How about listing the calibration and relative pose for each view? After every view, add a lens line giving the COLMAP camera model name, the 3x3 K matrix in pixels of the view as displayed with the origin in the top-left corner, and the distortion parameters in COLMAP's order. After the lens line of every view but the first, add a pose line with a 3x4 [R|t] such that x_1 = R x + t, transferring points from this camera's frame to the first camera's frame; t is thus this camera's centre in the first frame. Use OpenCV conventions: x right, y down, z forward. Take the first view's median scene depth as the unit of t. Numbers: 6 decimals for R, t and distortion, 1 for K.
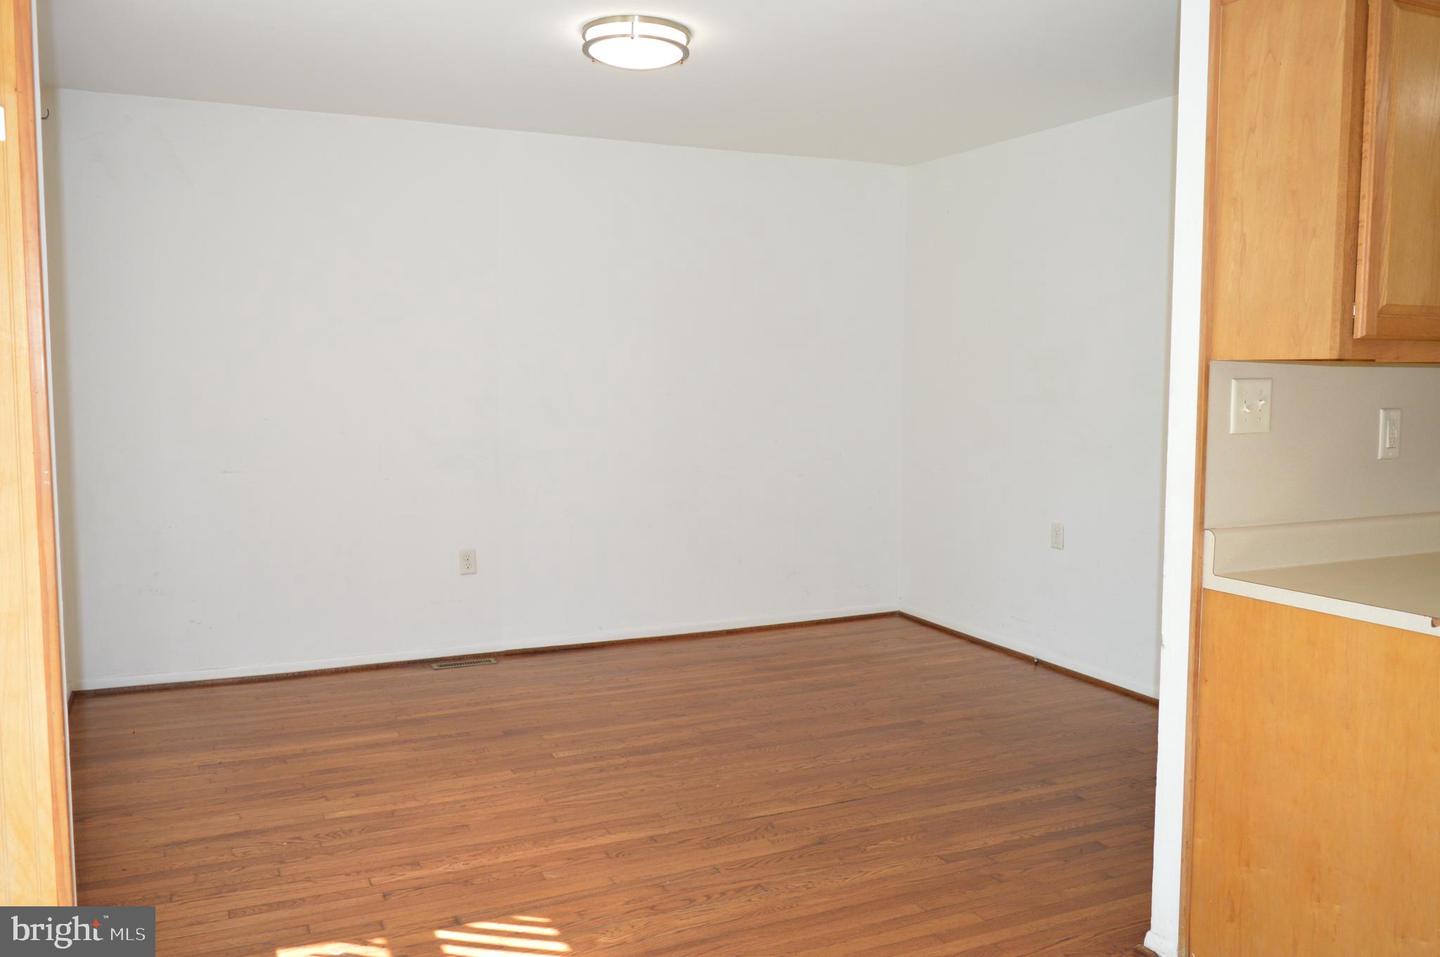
lens RADIAL K [[1143.5, 0, 720.0], [0, 1143.5, 478.5], [0, 0, 1]] dist [-0.003345, 0.003633]
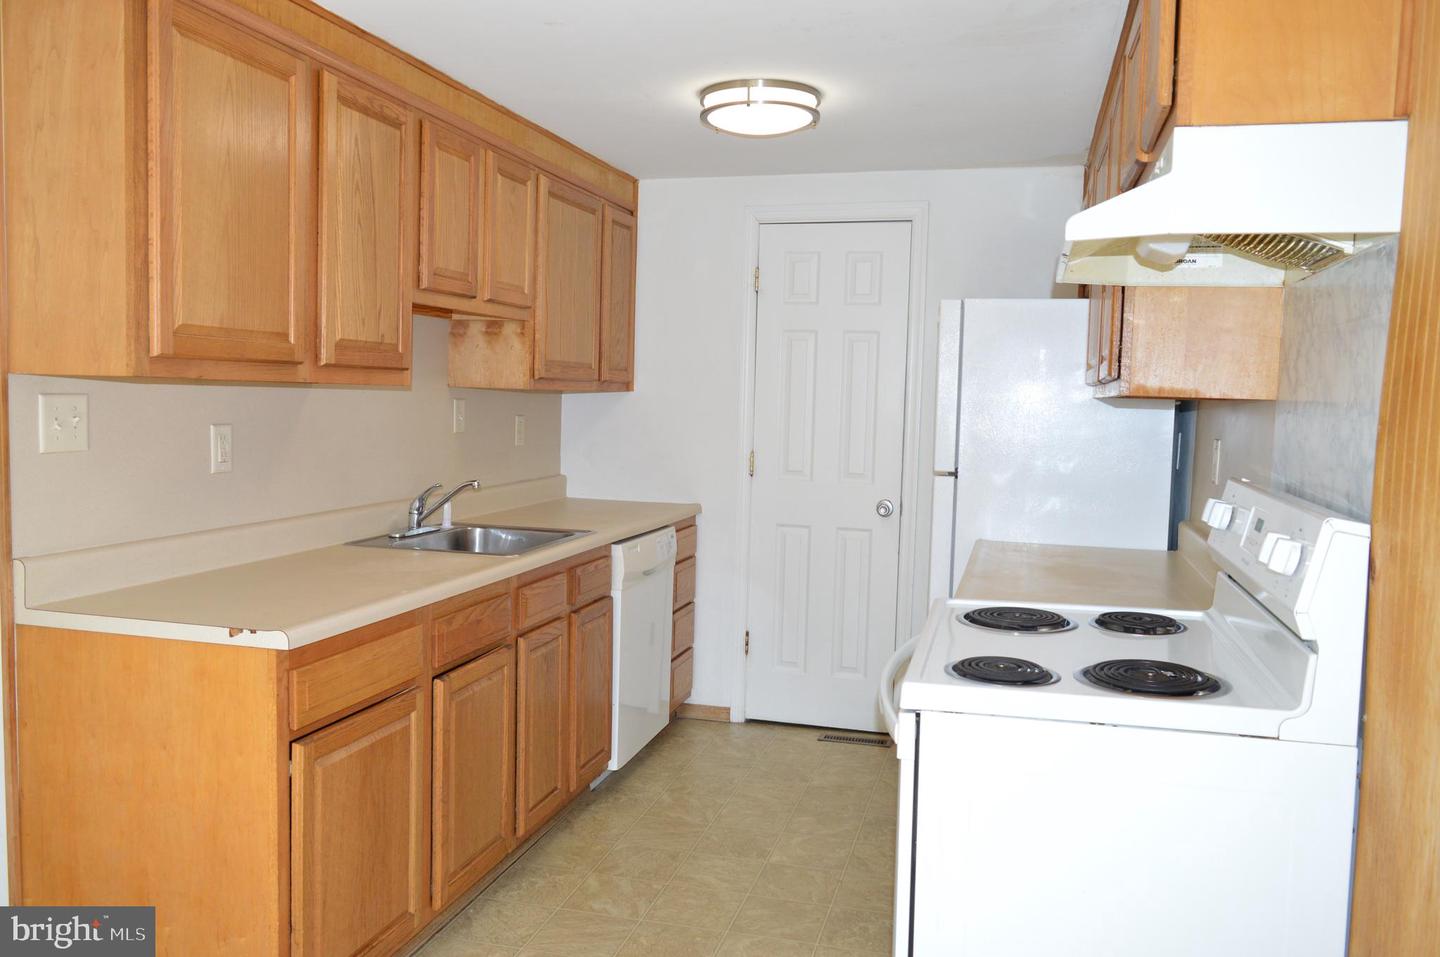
lens RADIAL K [[1143.5, 0, 720.0], [0, 1143.5, 478.5], [0, 0, 1]] dist [-0.003345, 0.003633]
pose [[0.663685, -0.040804, 0.746898, 0.136870], [0.043361, 0.998931, 0.016043, -0.011084], [-0.746754, 0.021739, 0.664745, -0.026820]]
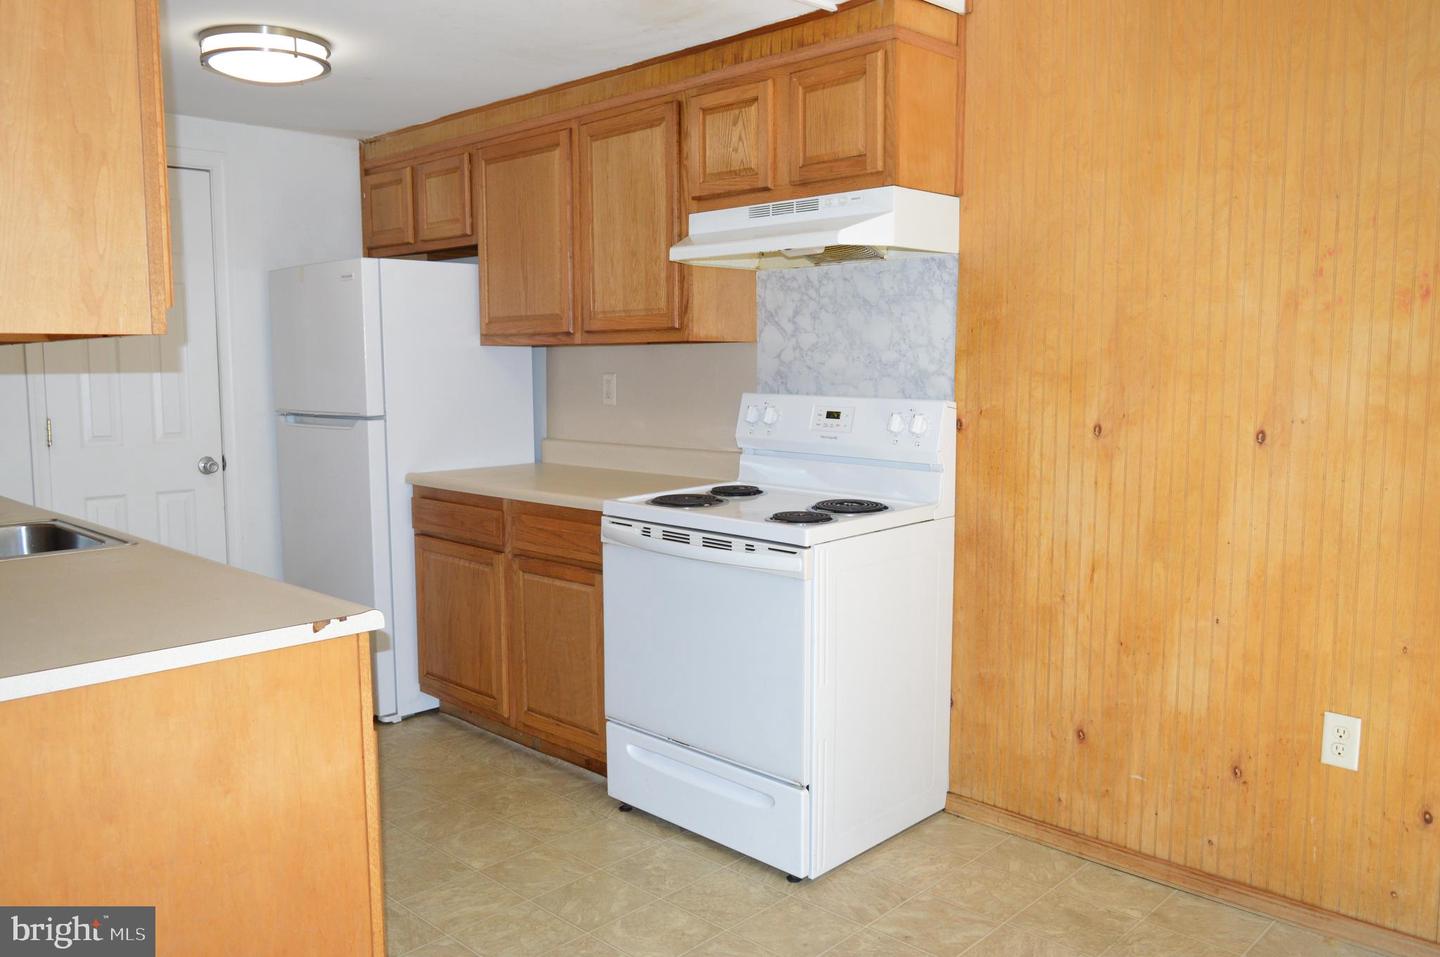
lens RADIAL K [[1120.8, 0, 720.0], [0, 1120.8, 478.5], [0, 0, 1]] dist [-0.037008, -0.000406]
pose [[-0.320177, -0.101589, 0.941895, -0.280414], [0.086576, 0.986936, 0.135877, -0.077792], [-0.943393, 0.125051, -0.307199, 0.887280]]
